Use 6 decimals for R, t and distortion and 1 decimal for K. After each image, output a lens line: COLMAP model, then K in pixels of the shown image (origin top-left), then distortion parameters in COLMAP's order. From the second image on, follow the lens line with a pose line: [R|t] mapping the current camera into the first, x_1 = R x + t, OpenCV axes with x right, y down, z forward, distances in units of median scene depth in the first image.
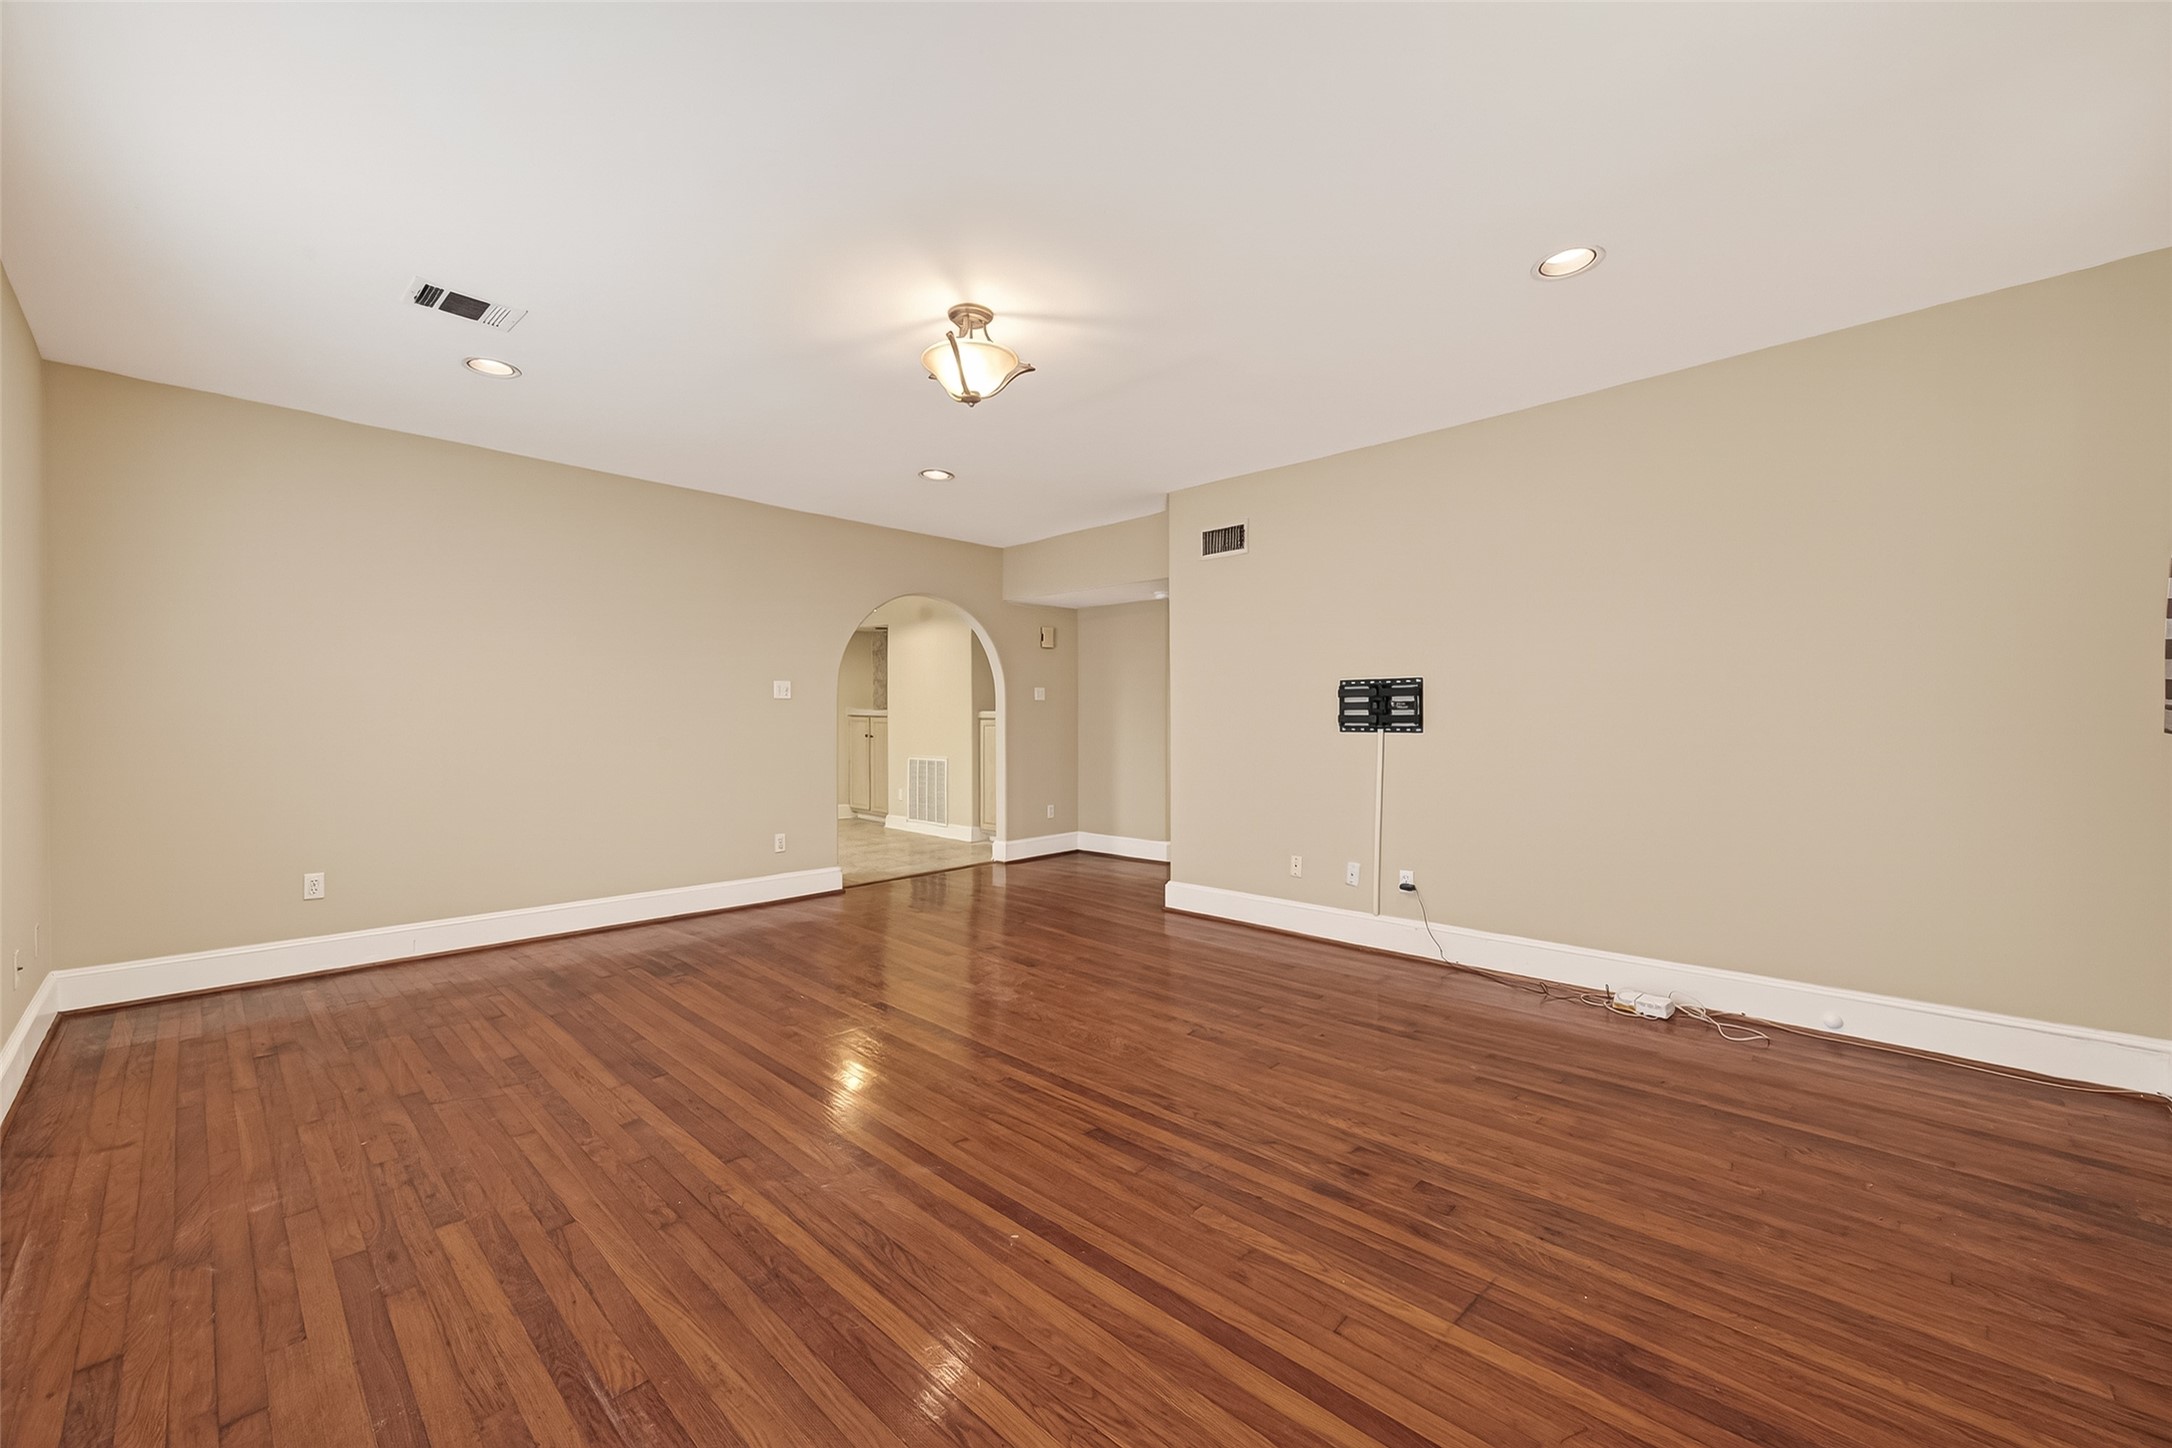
lens RADIAL K [[873.4, 0, 1102.1], [0, 873.4, 725.5], [0, 0, 1]] dist [0.001977, -0.000817]
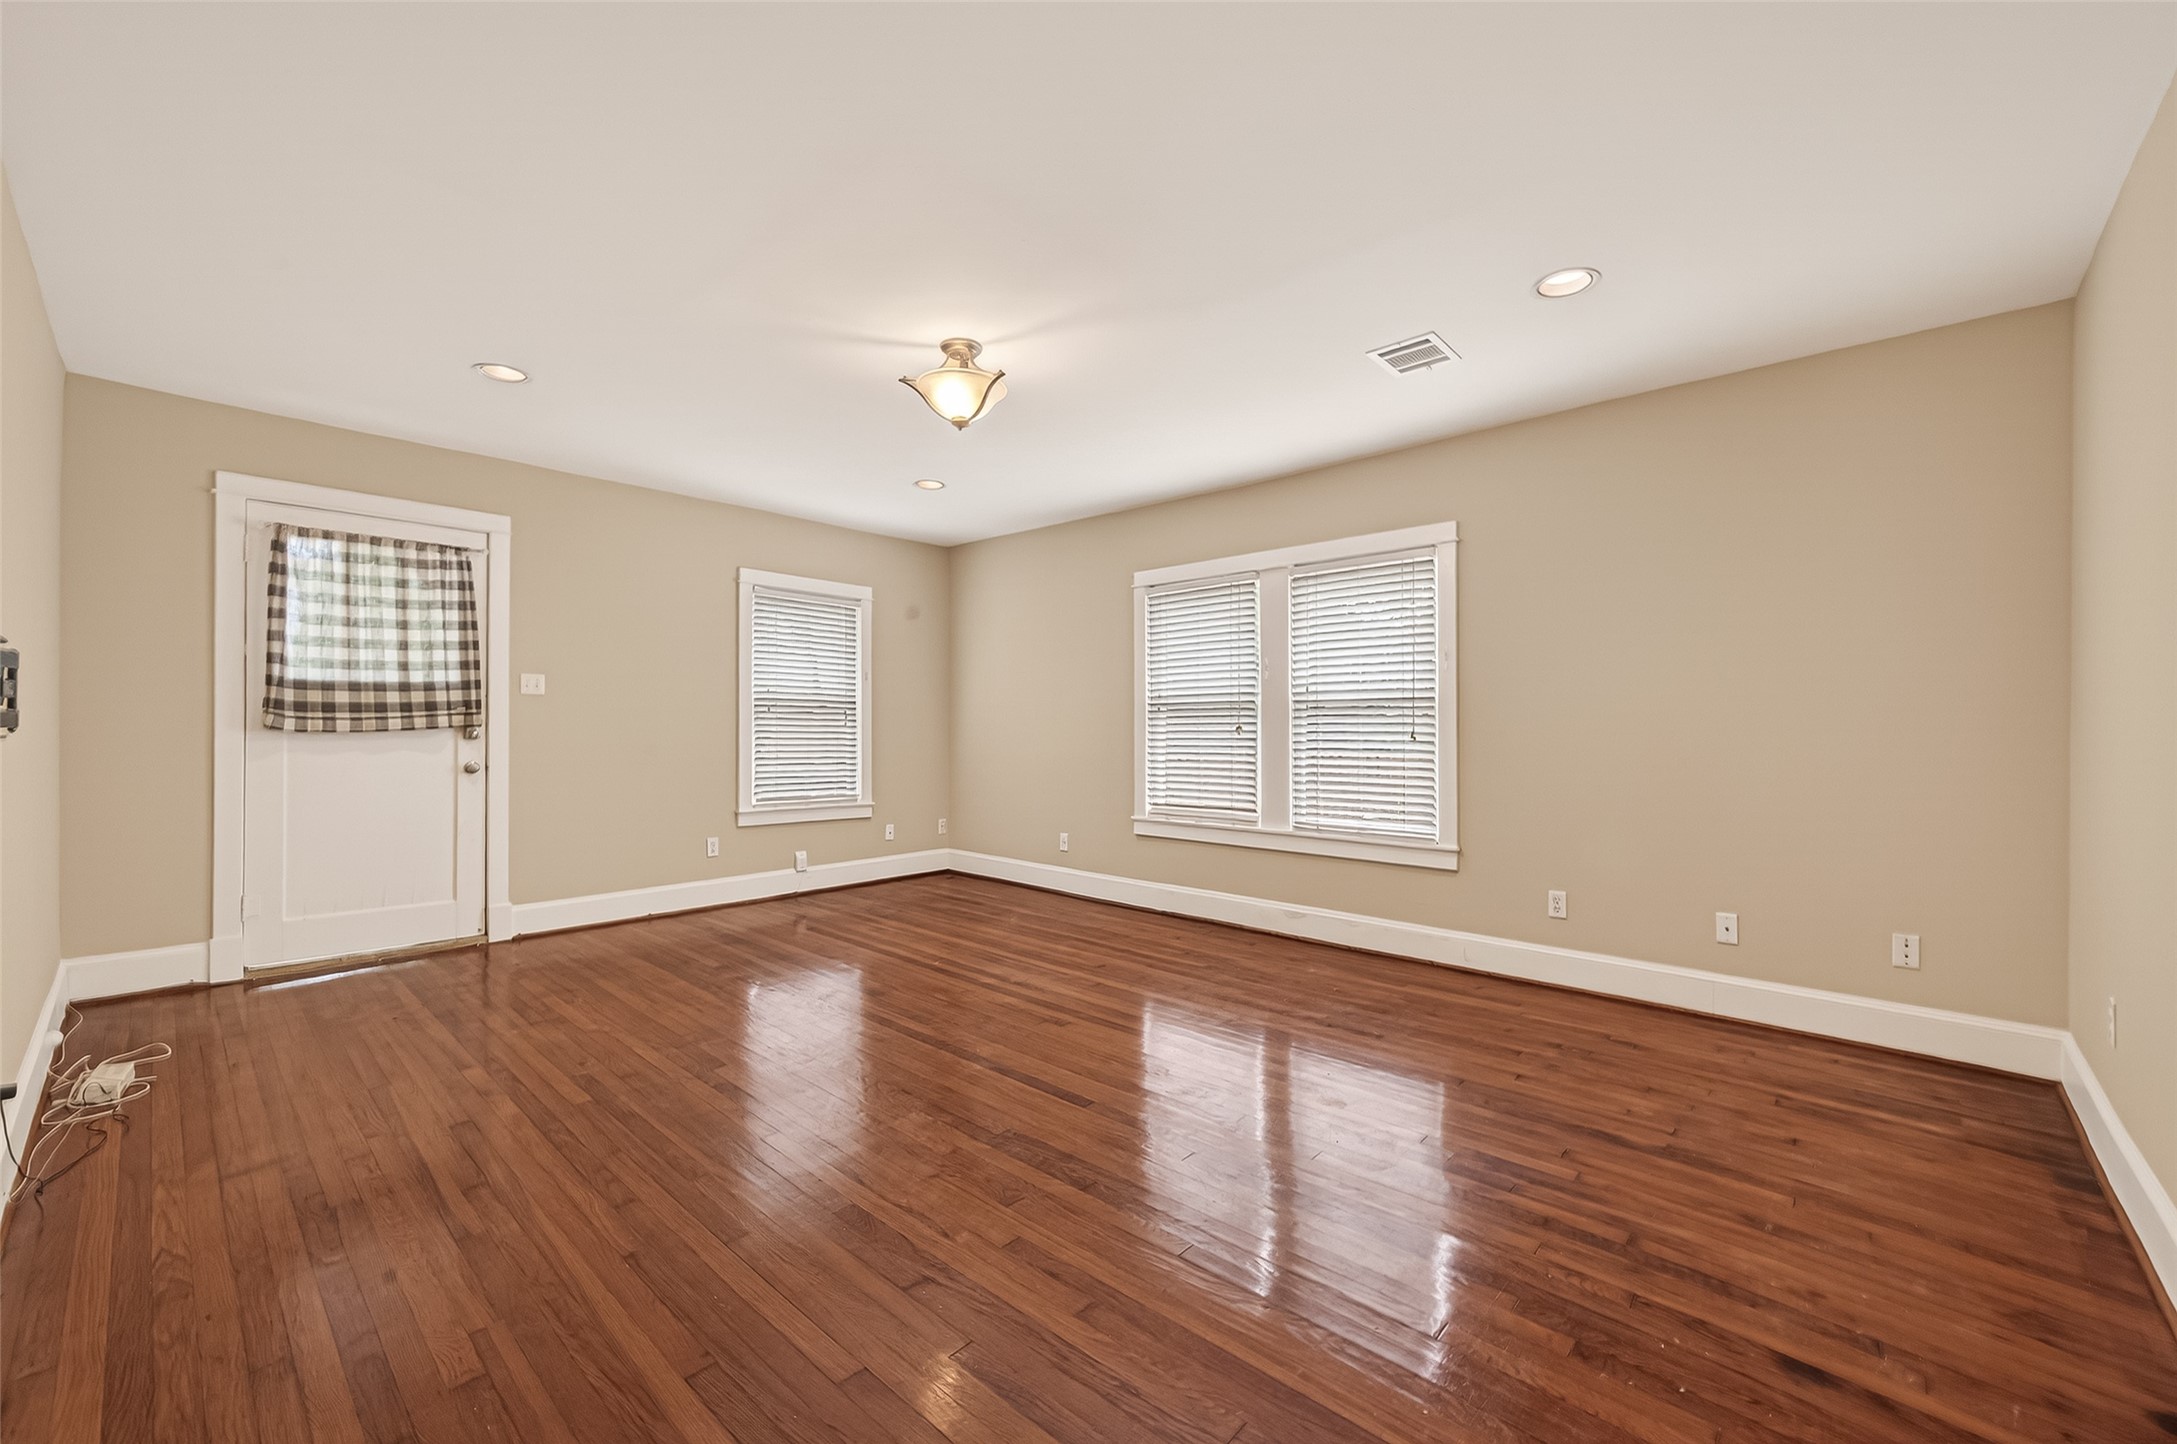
lens RADIAL K [[888.9, 0, 1090.3], [0, 888.9, 726.9], [0, 0, 1]] dist [0.001136, -0.000232]
pose [[-0.999950, -0.002418, -0.009662, -0.275963], [-0.002490, 0.999969, 0.007471, -0.011945], [0.009643, 0.007495, -0.999925, 1.934375]]
